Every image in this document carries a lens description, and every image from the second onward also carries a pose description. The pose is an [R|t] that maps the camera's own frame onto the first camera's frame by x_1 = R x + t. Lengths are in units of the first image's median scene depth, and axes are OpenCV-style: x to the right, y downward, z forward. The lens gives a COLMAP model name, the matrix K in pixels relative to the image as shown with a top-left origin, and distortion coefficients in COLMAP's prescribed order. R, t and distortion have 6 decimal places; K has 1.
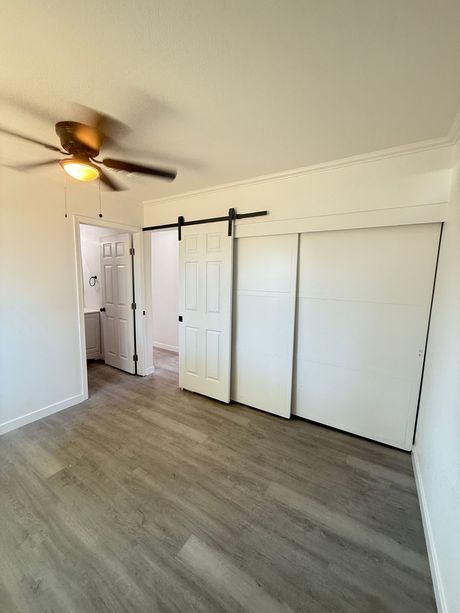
lens RADIAL K [[244.6, 0, 227.8], [0, 244.6, 306.4], [0, 0, 1]] dist [-0.001555, 0.000219]
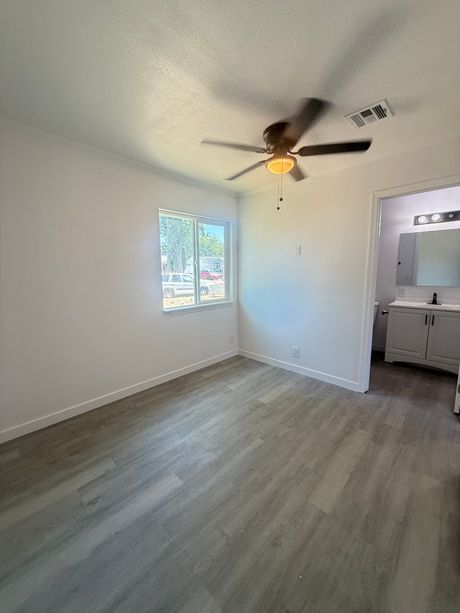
lens RADIAL K [[244.6, 0, 227.4], [0, 244.6, 304.4], [0, 0, 1]] dist [-0.001555, 0.000219]
pose [[-0.210881, 0.123817, -0.969638, 0.470422], [-0.113798, 0.982091, 0.150156, -0.036220], [0.970865, 0.142008, -0.193014, 0.764382]]
